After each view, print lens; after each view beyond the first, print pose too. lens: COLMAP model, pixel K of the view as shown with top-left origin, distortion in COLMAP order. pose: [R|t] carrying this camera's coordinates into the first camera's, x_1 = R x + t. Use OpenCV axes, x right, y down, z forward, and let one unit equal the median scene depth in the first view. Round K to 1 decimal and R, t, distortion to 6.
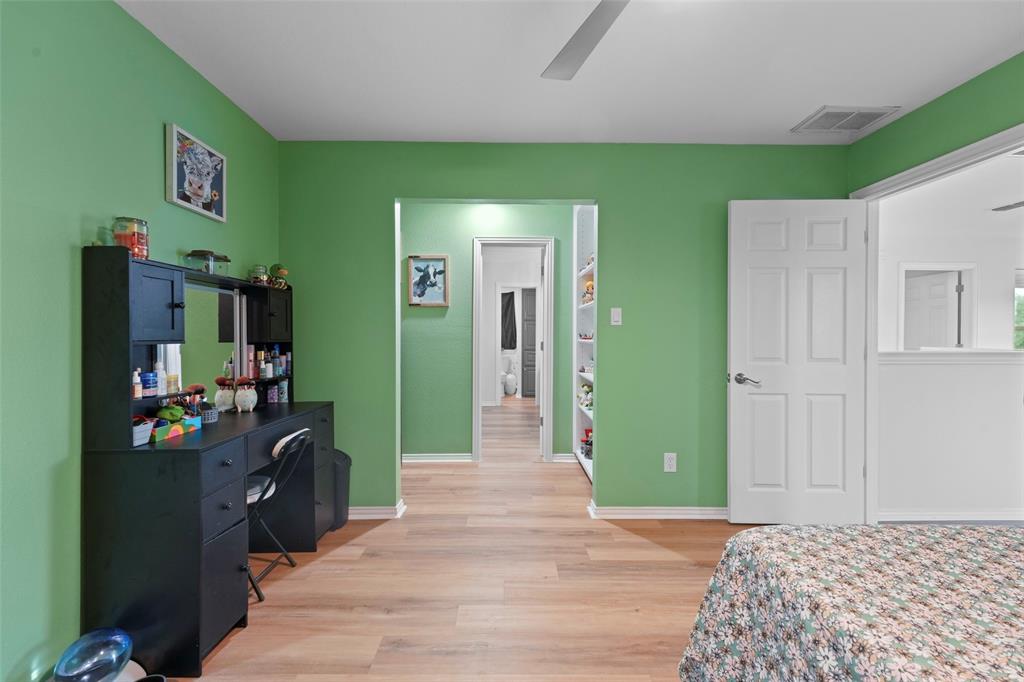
lens RADIAL K [[412.3, 0, 512.3], [0, 412.3, 333.3], [0, 0, 1]] dist [0.001406, -0.000400]
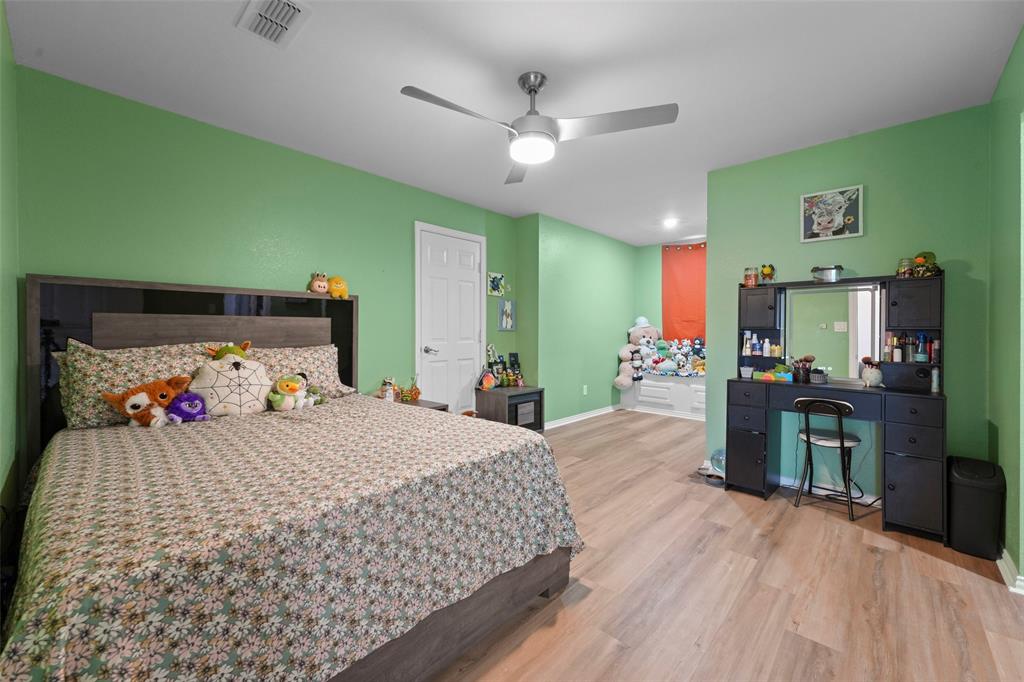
lens RADIAL K [[412.3, 0, 512.3], [0, 412.3, 333.3], [0, 0, 1]] dist [0.001406, -0.000400]
pose [[-0.688065, -0.004717, -0.725634, 1.004868], [-0.007575, 0.999971, 0.000682, 0.042649], [0.725609, 0.005966, -0.688081, 1.127334]]
